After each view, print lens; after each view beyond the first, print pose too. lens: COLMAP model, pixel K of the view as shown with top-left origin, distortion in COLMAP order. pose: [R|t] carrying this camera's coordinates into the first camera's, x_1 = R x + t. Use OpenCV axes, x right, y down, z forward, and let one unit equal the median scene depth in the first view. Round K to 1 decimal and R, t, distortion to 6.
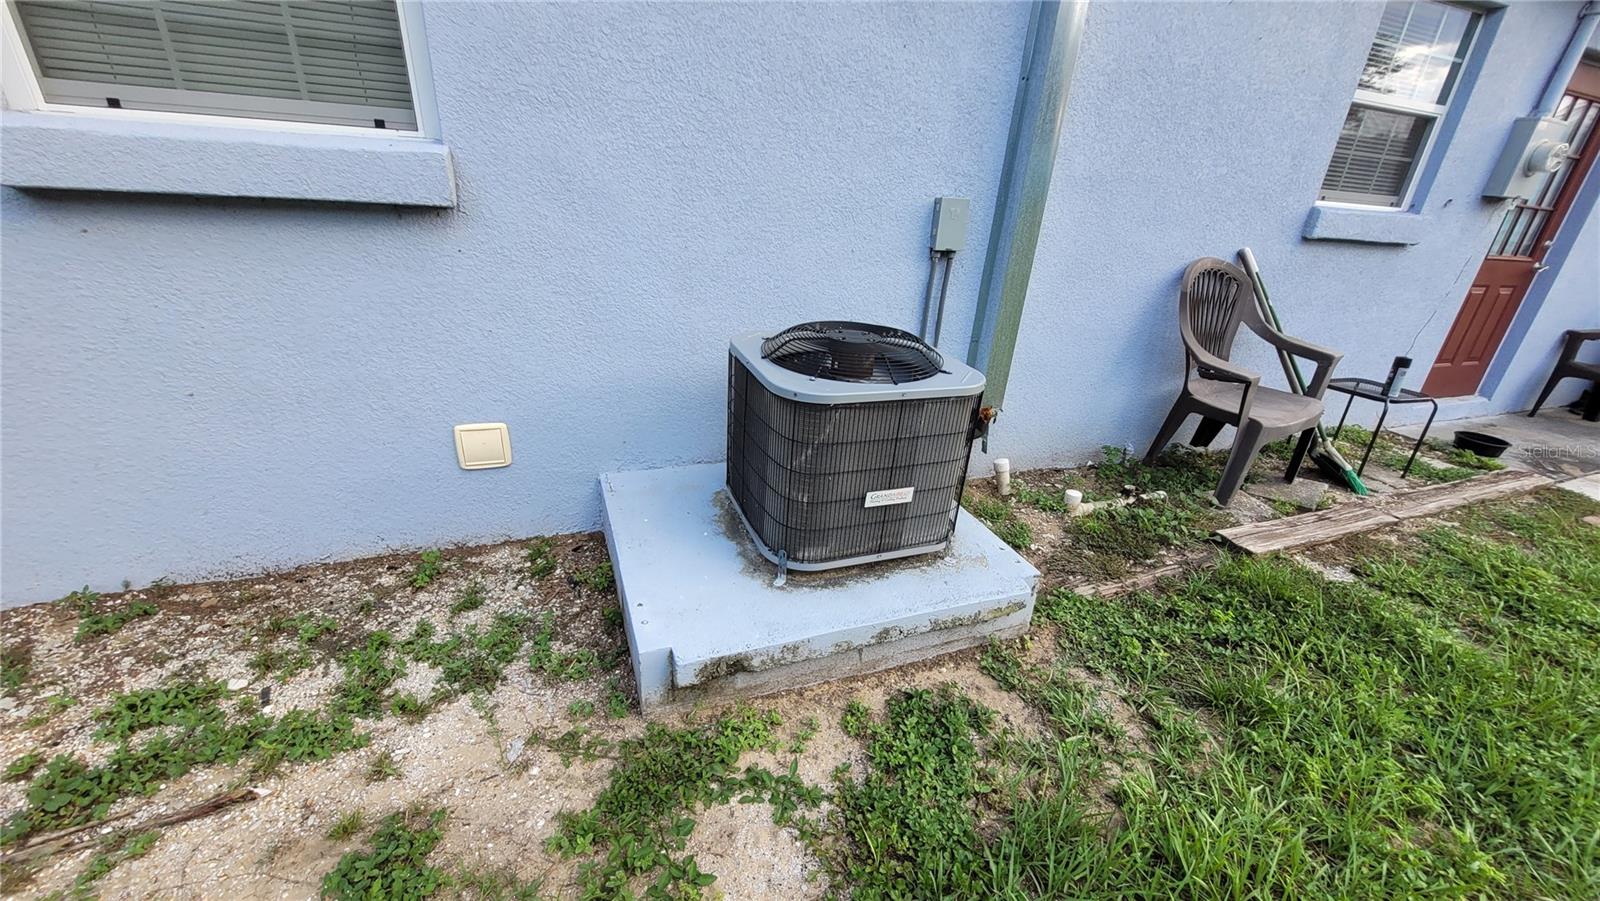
lens RADIAL K [[628.3, 0, 795.6], [0, 628.3, 454.2], [0, 0, 1]] dist [-0.003612, 0.001781]
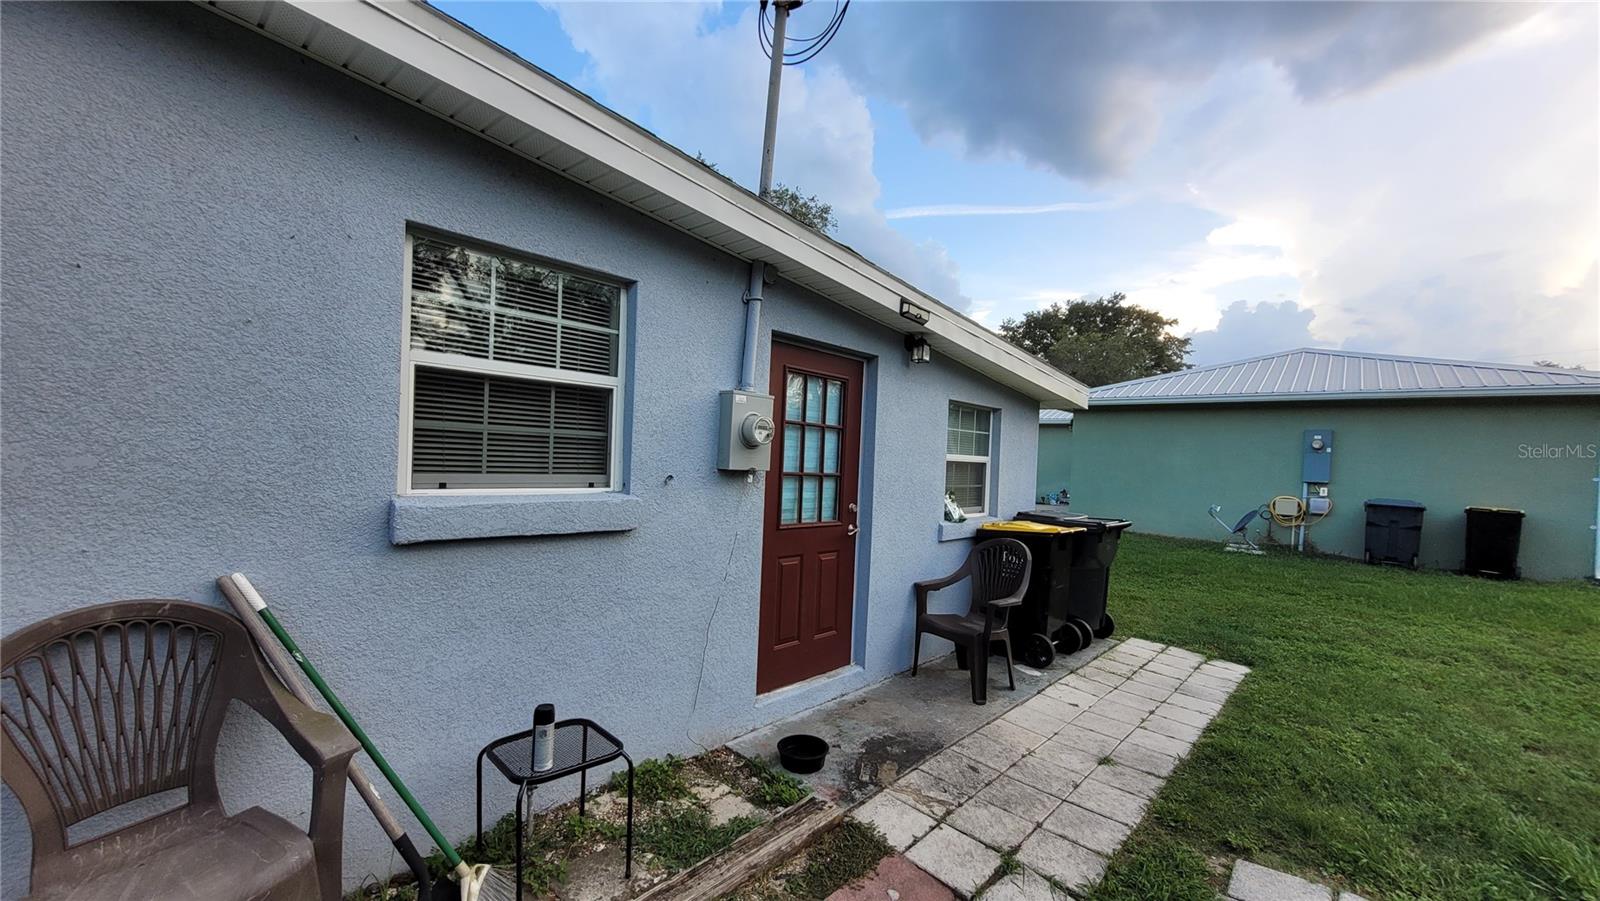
lens RADIAL K [[628.3, 0, 793.0], [0, 628.3, 458.5], [0, 0, 1]] dist [-0.003612, 0.001781]
pose [[0.902972, -0.020944, 0.429188, 1.735188], [0.172502, 0.932461, -0.317425, -0.272438], [-0.393553, 0.360662, 0.845600, 0.437170]]
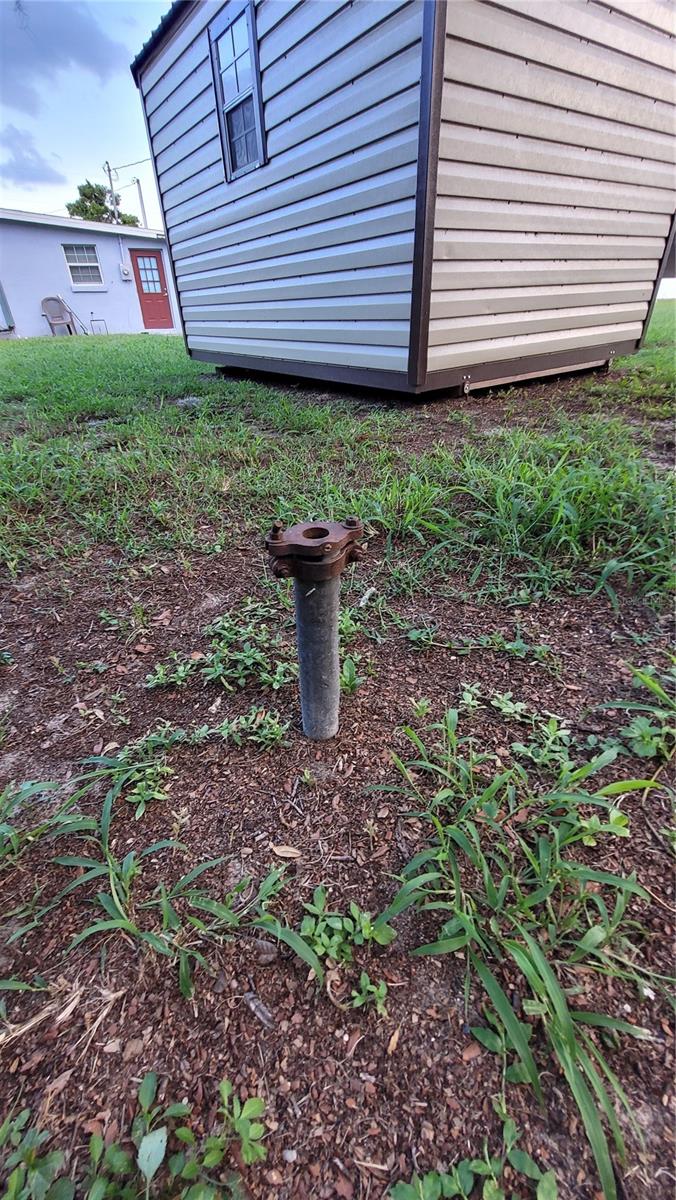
lens RADIAL K [[471.2, 0, 340.8], [0, 471.2, 594.1], [0, 0, 1]] dist [-0.003612, 0.001781]
pose [[0.970739, -0.196241, 0.138404, 3.828199], [0.175775, 0.973355, 0.147254, 3.944963], [-0.163614, -0.118617, 0.979367, -7.232334]]
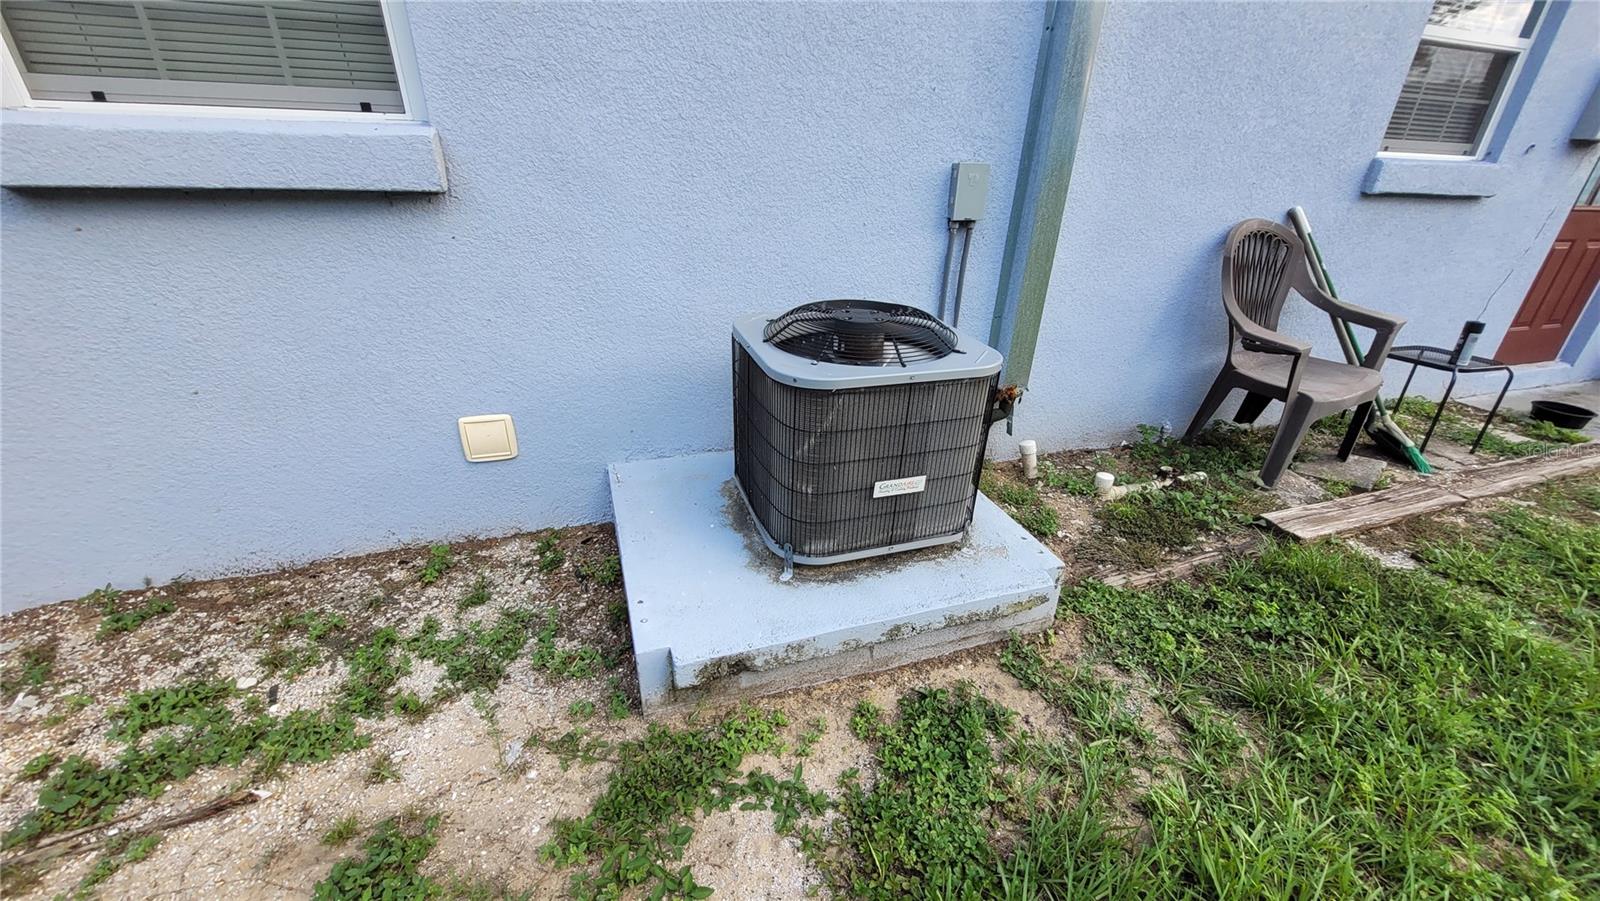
lens RADIAL K [[628.3, 0, 797.8], [0, 628.3, 458.4], [0, 0, 1]] dist [-0.003612, 0.001781]
pose [[0.998635, -0.016438, -0.049577, 0.041660], [0.018266, 0.999161, 0.036643, -0.010816], [0.048933, -0.037499, 0.998098, 0.051785]]
